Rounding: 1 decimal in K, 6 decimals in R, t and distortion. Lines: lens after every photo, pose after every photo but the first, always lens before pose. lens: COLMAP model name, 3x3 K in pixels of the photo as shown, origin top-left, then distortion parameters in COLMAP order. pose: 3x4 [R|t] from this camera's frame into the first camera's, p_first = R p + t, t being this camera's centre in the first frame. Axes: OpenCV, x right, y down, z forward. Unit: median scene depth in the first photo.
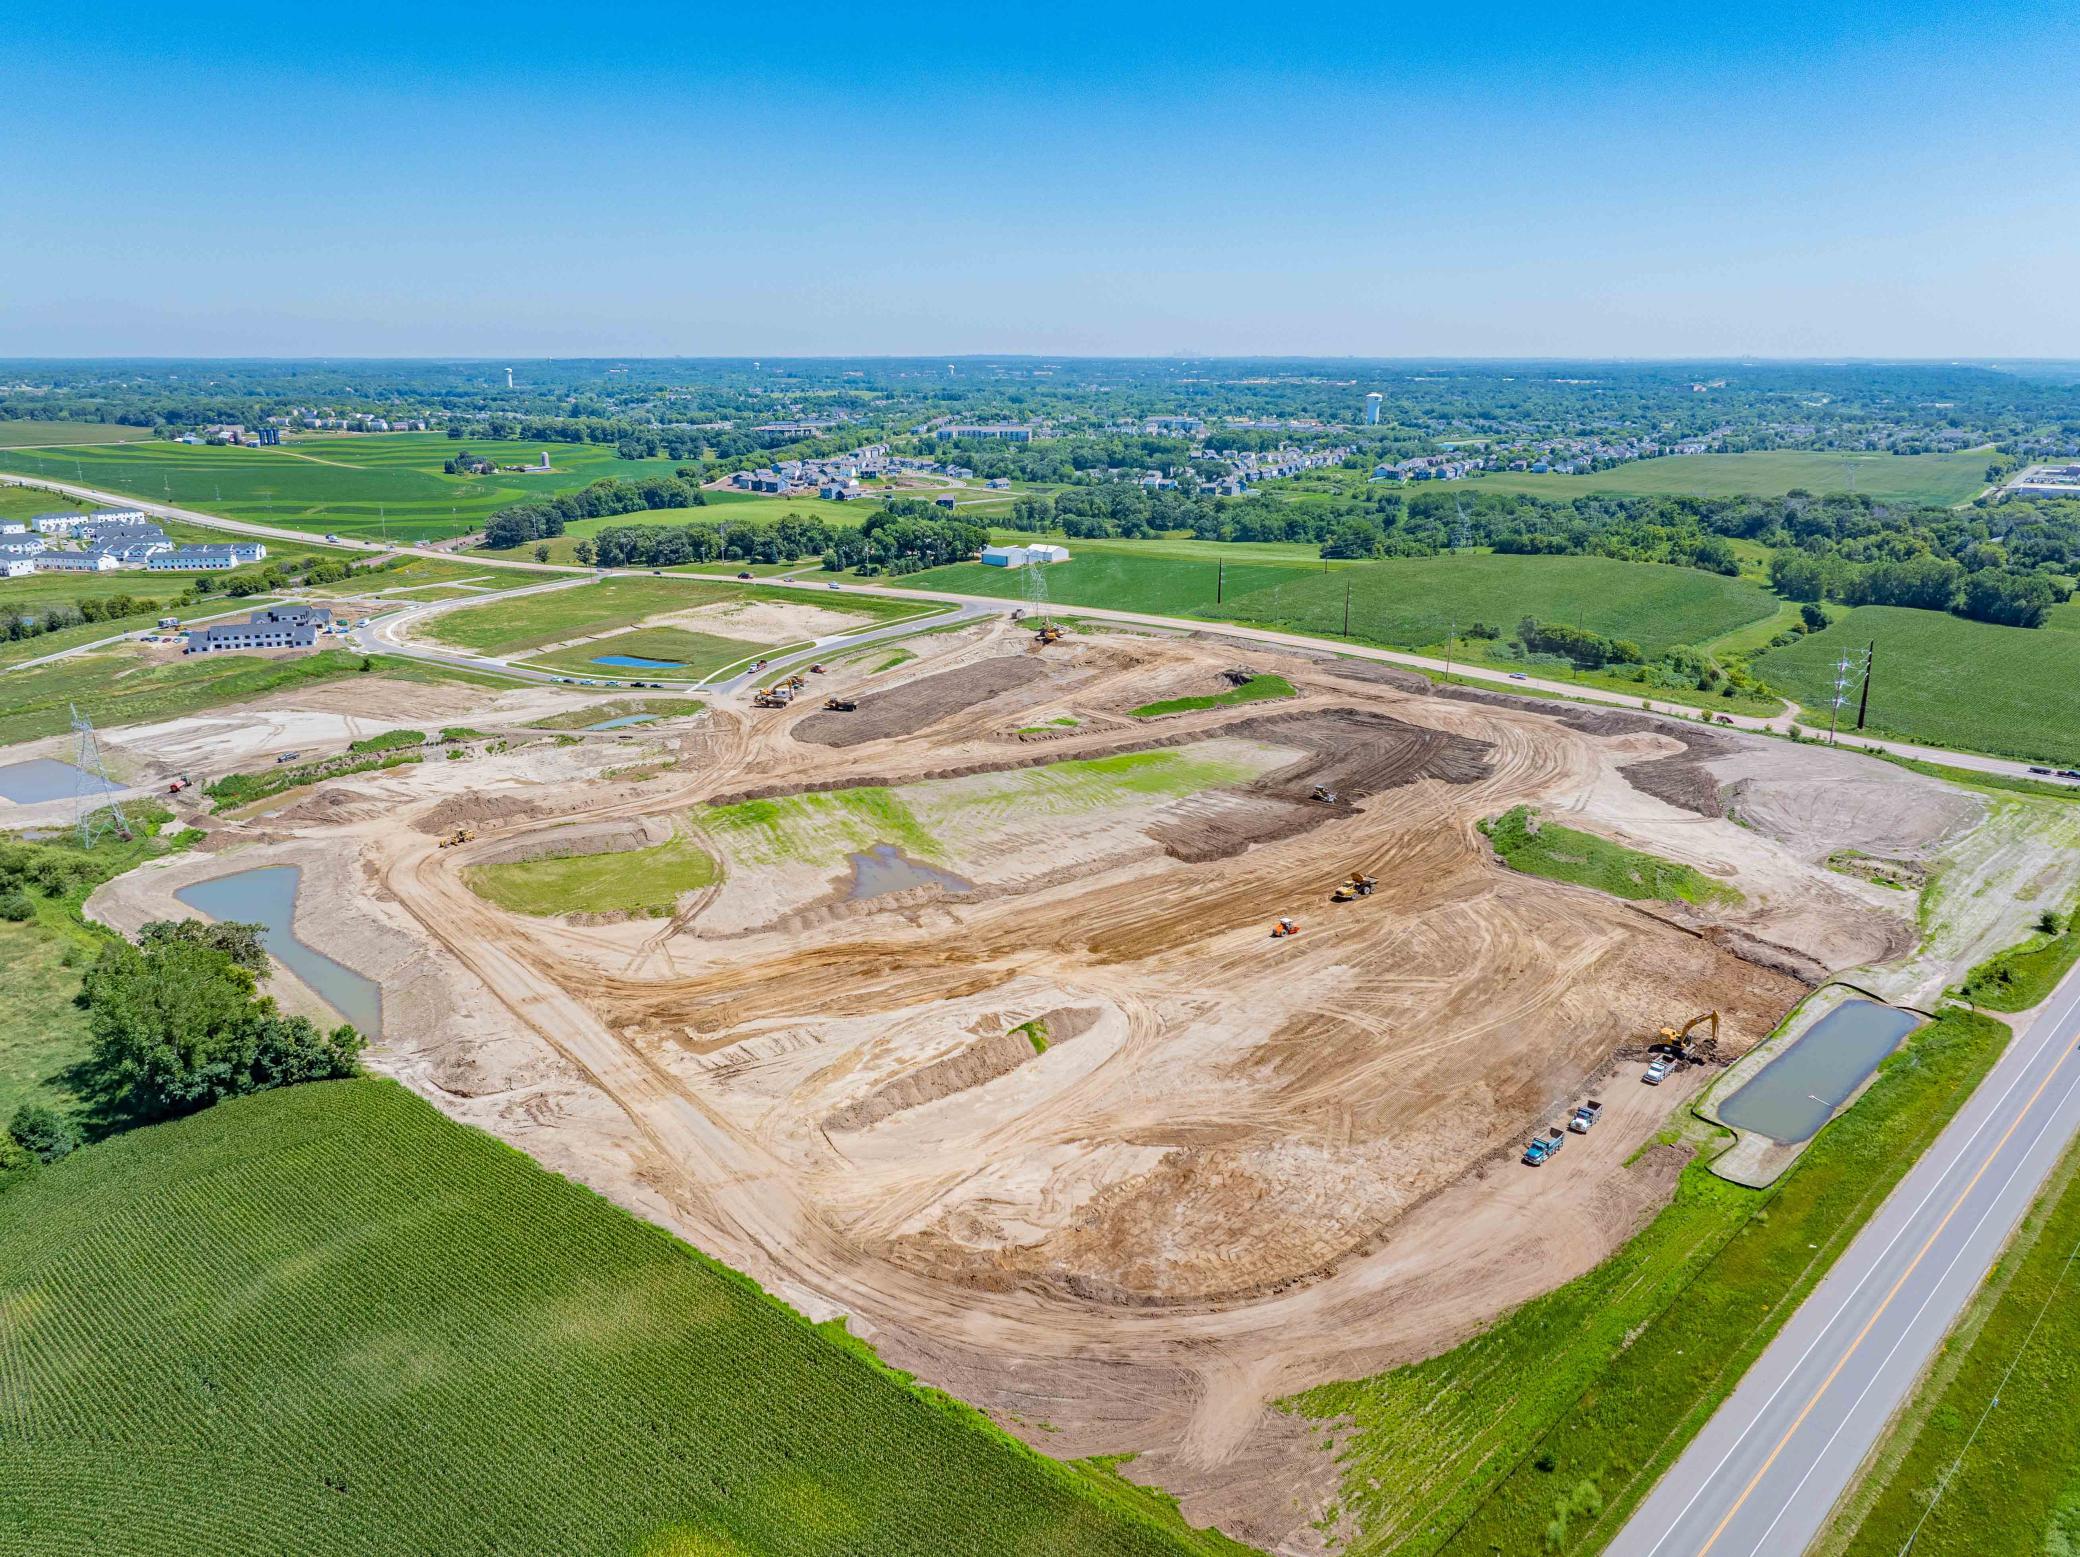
lens RADIAL K [[1476.3, 0, 1038.7], [0, 1476.3, 774.8], [0, 0, 1]] dist [-0.031748, 0.043313]
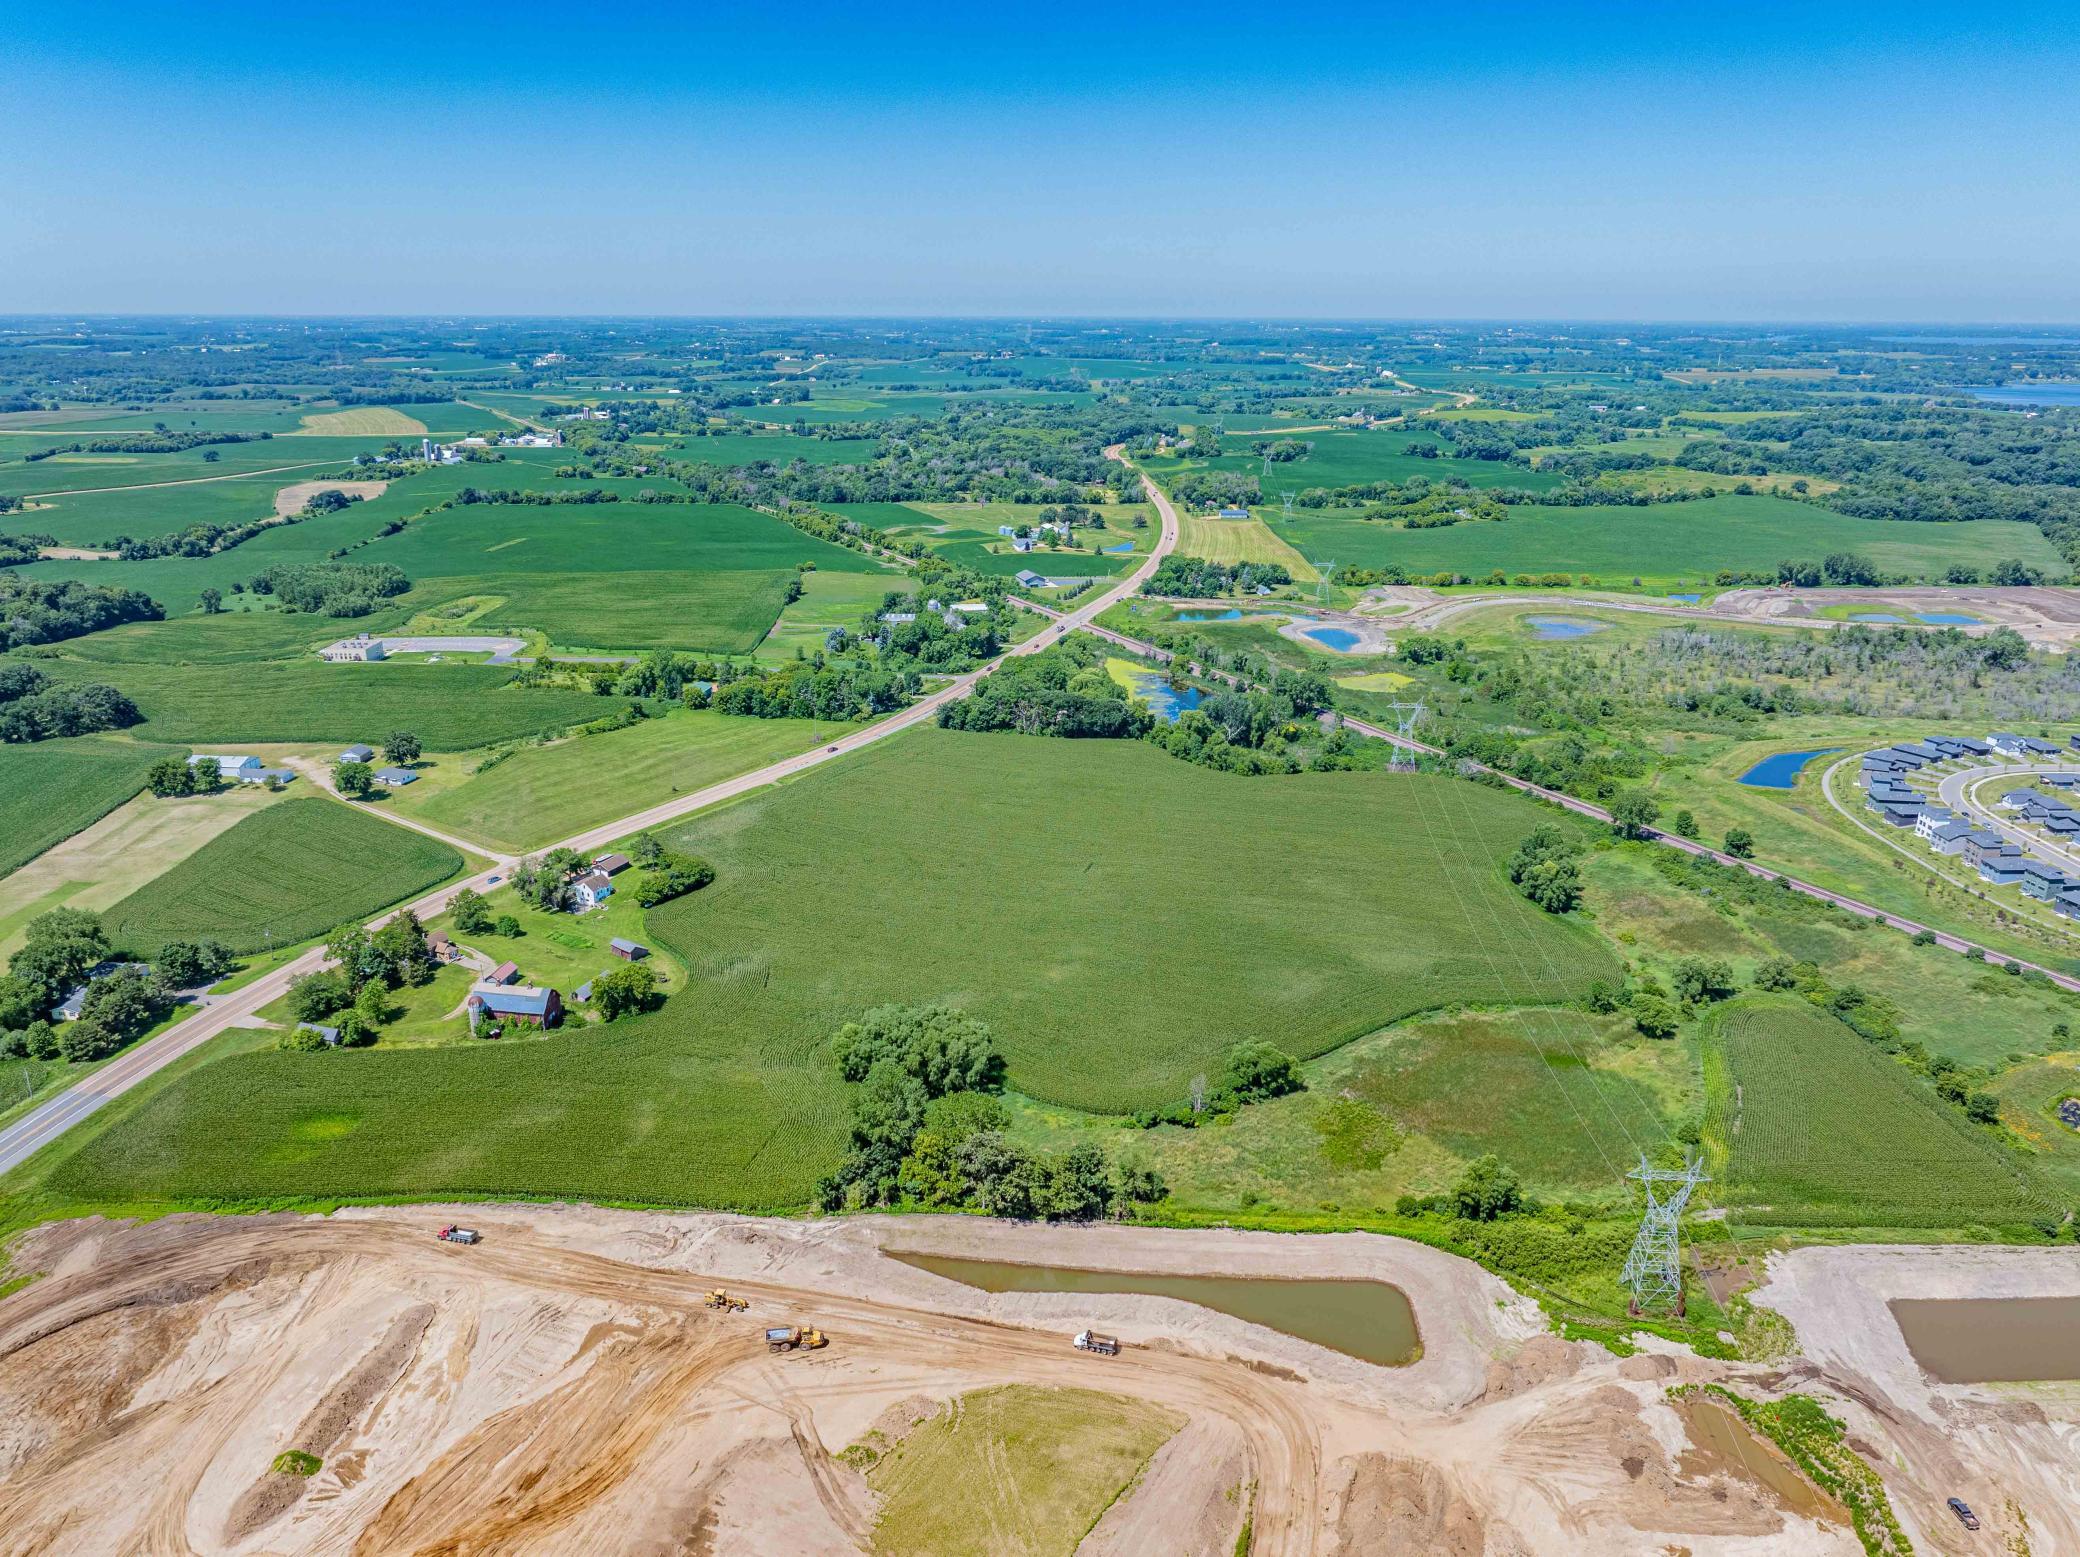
lens RADIAL K [[1465.2, 0, 1044.1], [0, 1465.2, 779.3], [0, 0, 1]] dist [-0.029969, 0.041847]
pose [[-0.787855, 0.185338, -0.587311, 0.055768], [-0.174843, 0.847092, 0.501862, -0.506189], [0.590521, 0.498081, -0.634981, 1.065824]]
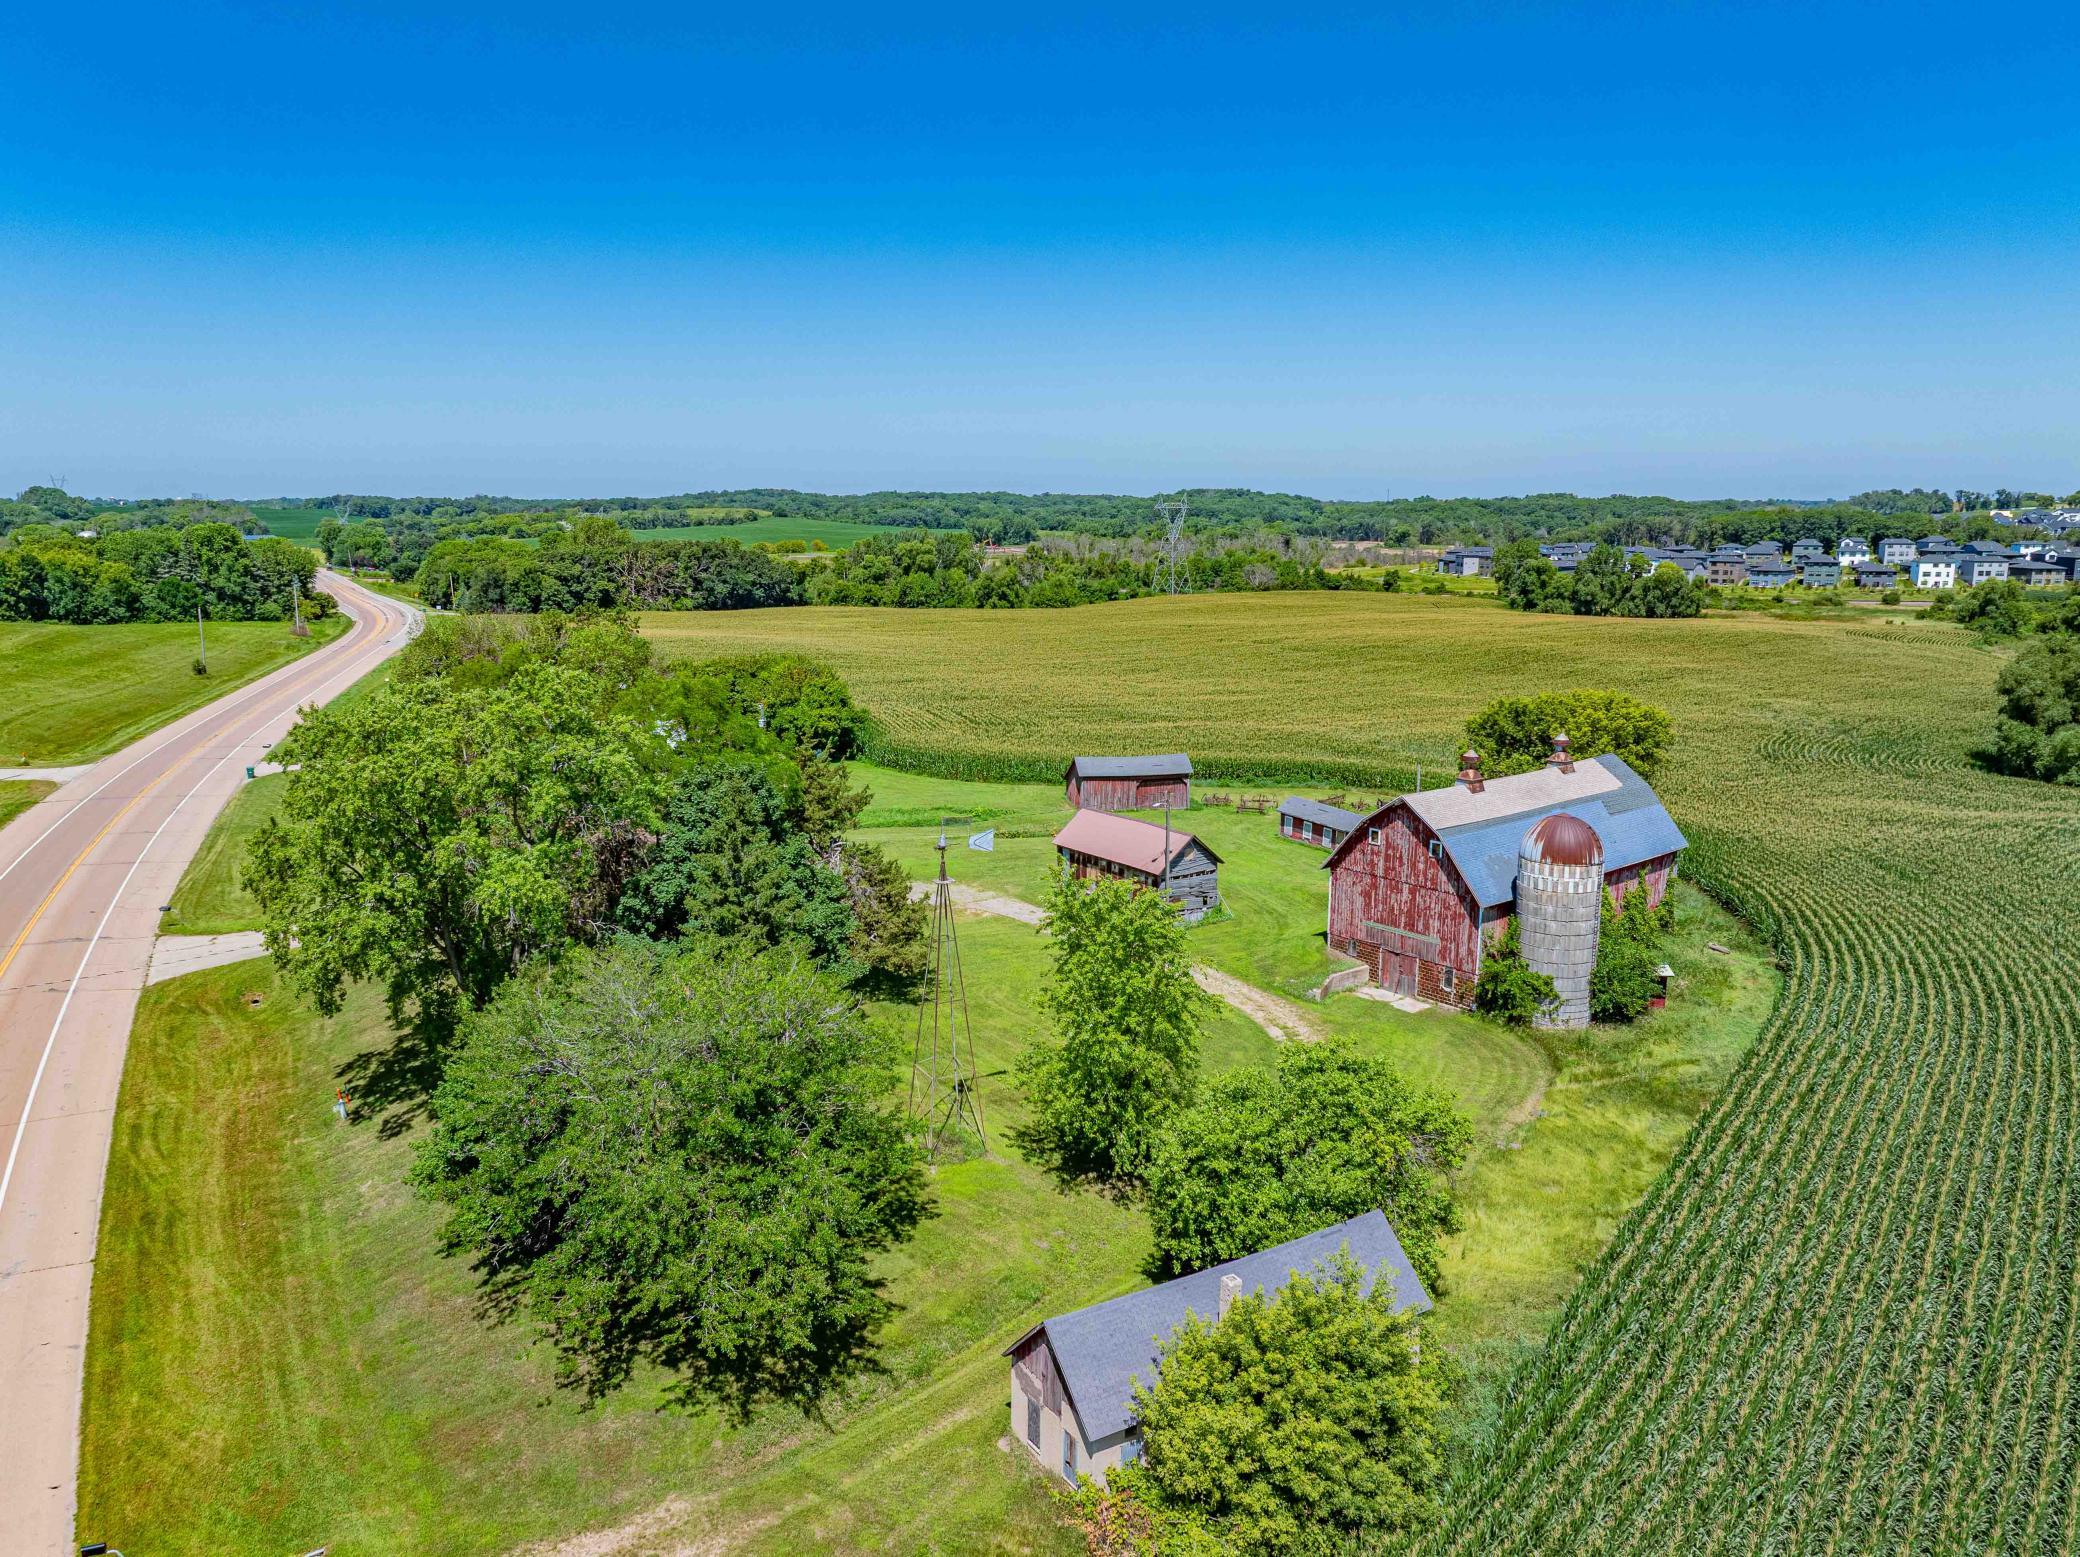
lens RADIAL K [[1465.2, 0, 1044.1], [0, 1465.2, 779.3], [0, 0, 1]] dist [-0.029969, 0.041847]
pose [[-0.054400, 0.182685, -0.981665, -0.008426], [-0.273453, 0.942811, 0.190608, 0.161570], [0.960346, 0.278809, -0.001333, 0.219042]]
